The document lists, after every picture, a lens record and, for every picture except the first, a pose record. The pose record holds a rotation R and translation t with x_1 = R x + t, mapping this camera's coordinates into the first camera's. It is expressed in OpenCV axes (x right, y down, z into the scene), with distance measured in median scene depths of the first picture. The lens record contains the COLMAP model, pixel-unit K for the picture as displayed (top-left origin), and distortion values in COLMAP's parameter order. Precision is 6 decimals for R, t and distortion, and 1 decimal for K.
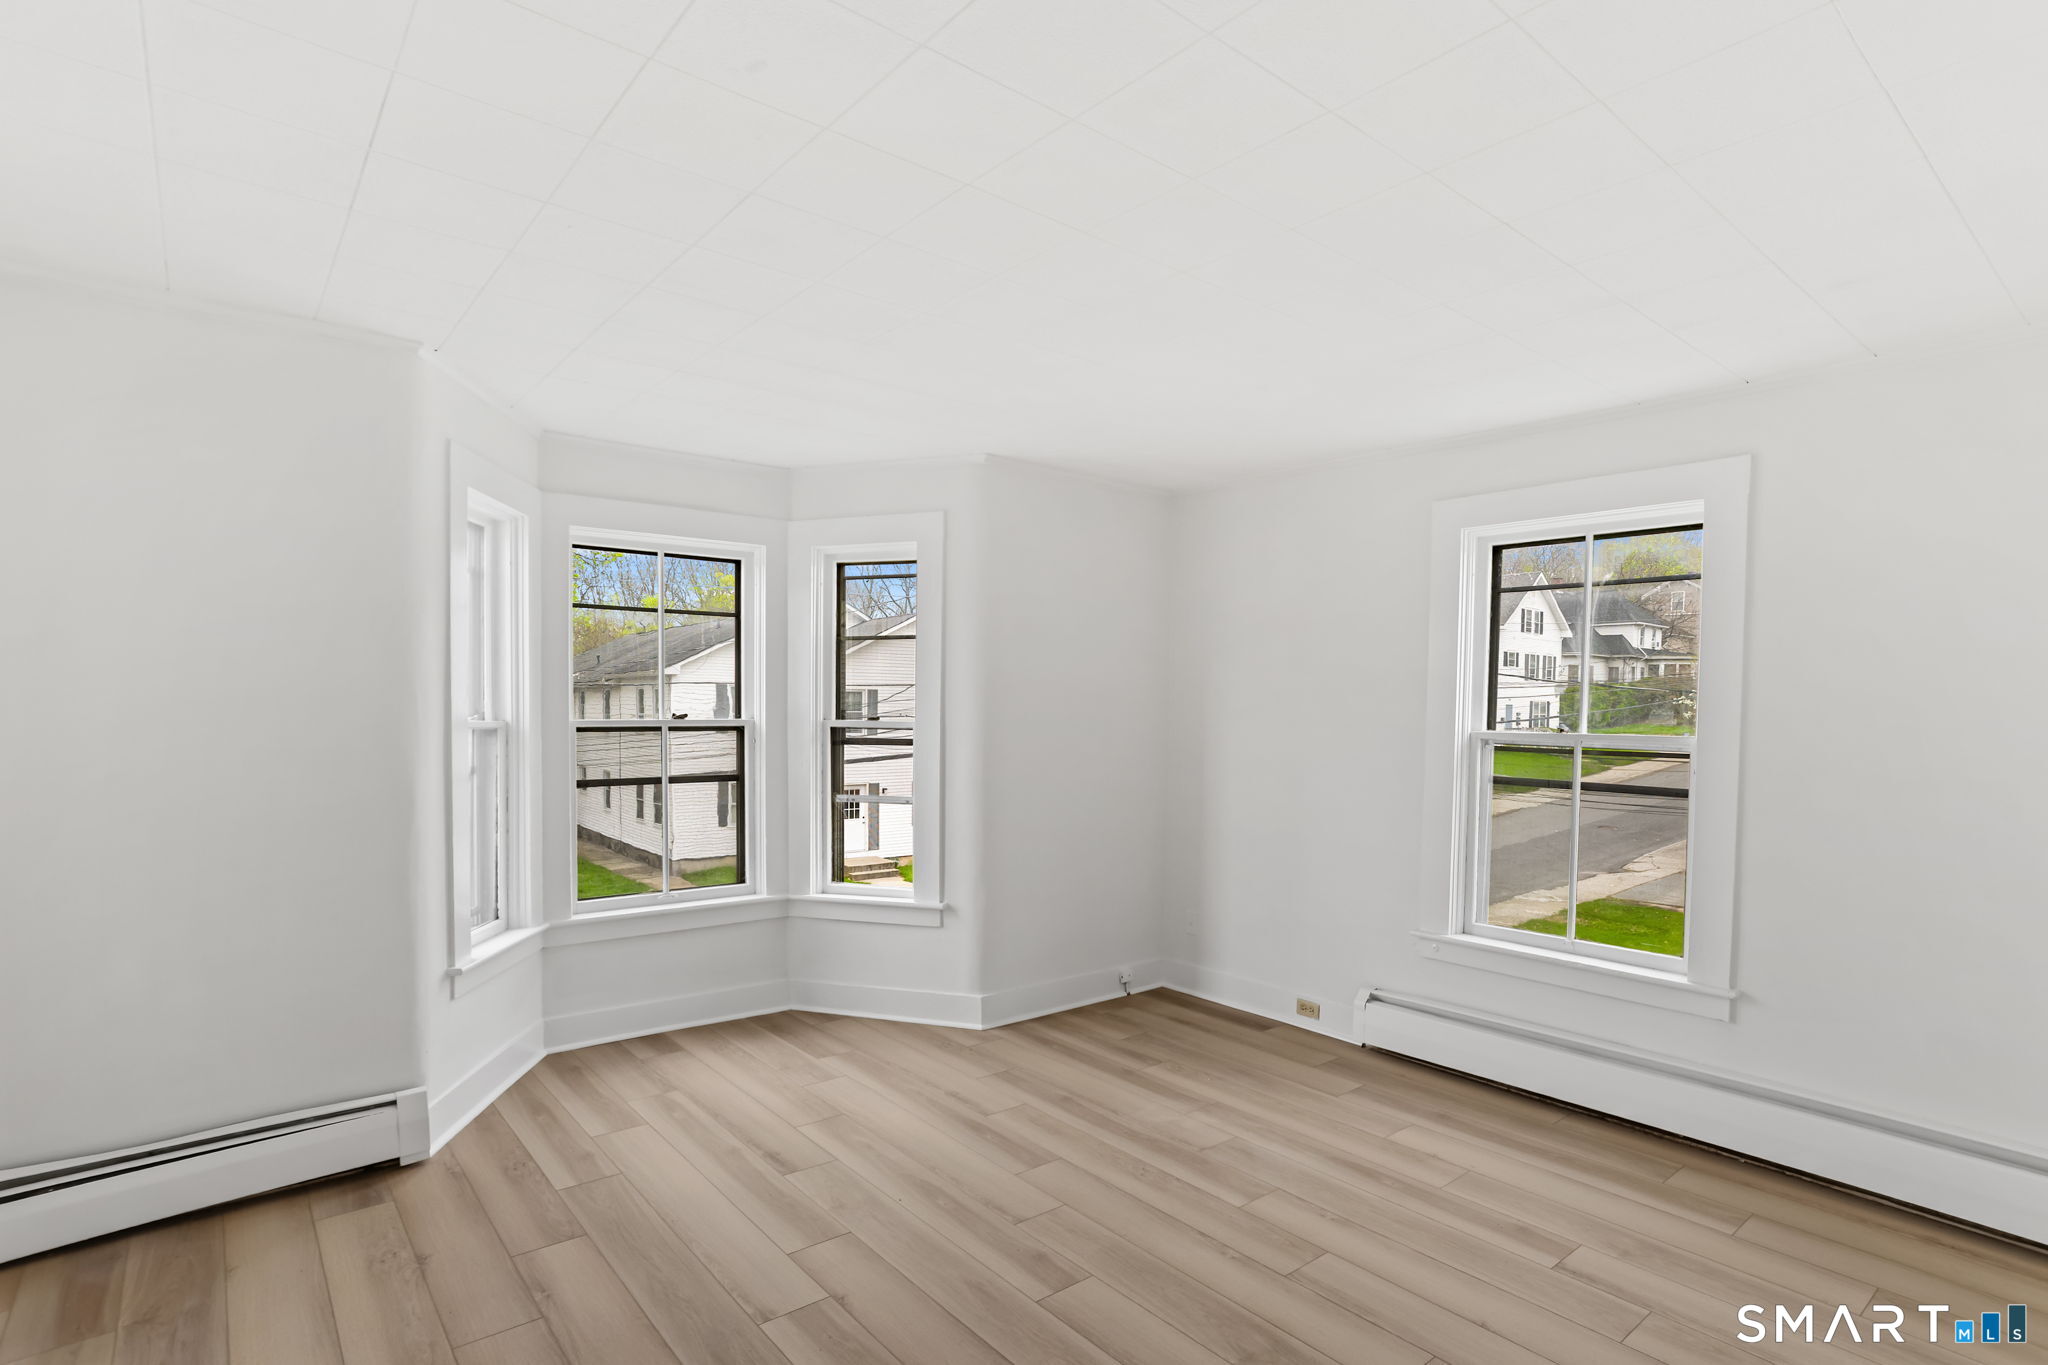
lens RADIAL K [[1019.2, 0, 1034.6], [0, 1019.2, 743.1], [0, 0, 1]] dist [-0.038667, 0.024070]
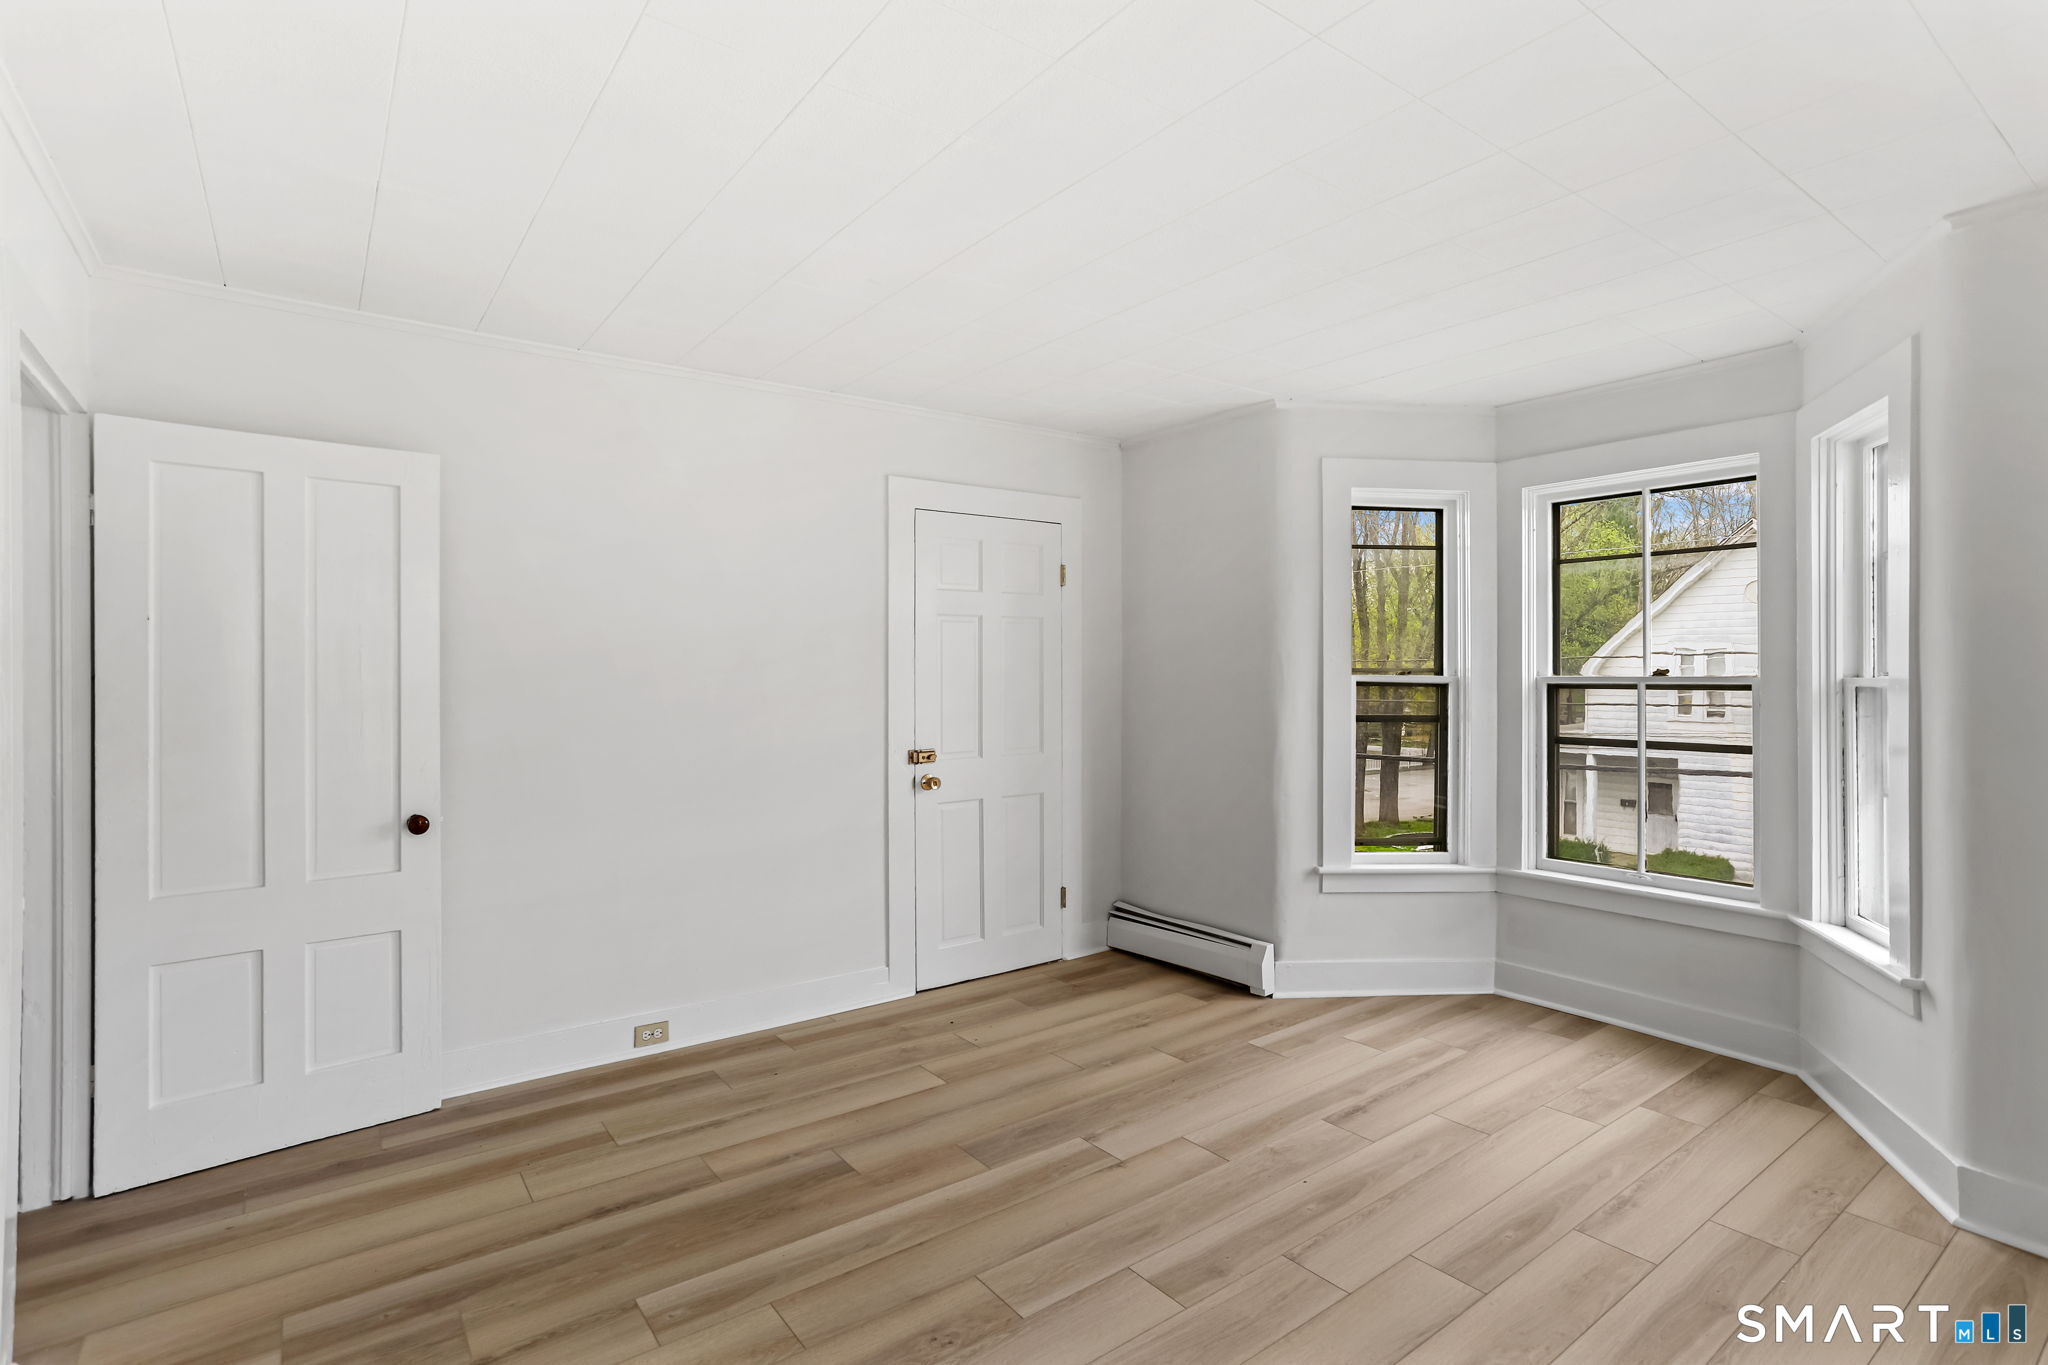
lens RADIAL K [[1003.2, 0, 1046.7], [0, 1003.2, 667.4], [0, 0, 1]] dist [-0.044196, 0.029518]
pose [[-0.032032, -0.012192, -0.999412, 0.636615], [-0.034361, 0.999348, -0.011089, -0.003907], [0.998896, 0.033985, -0.032430, 0.619892]]
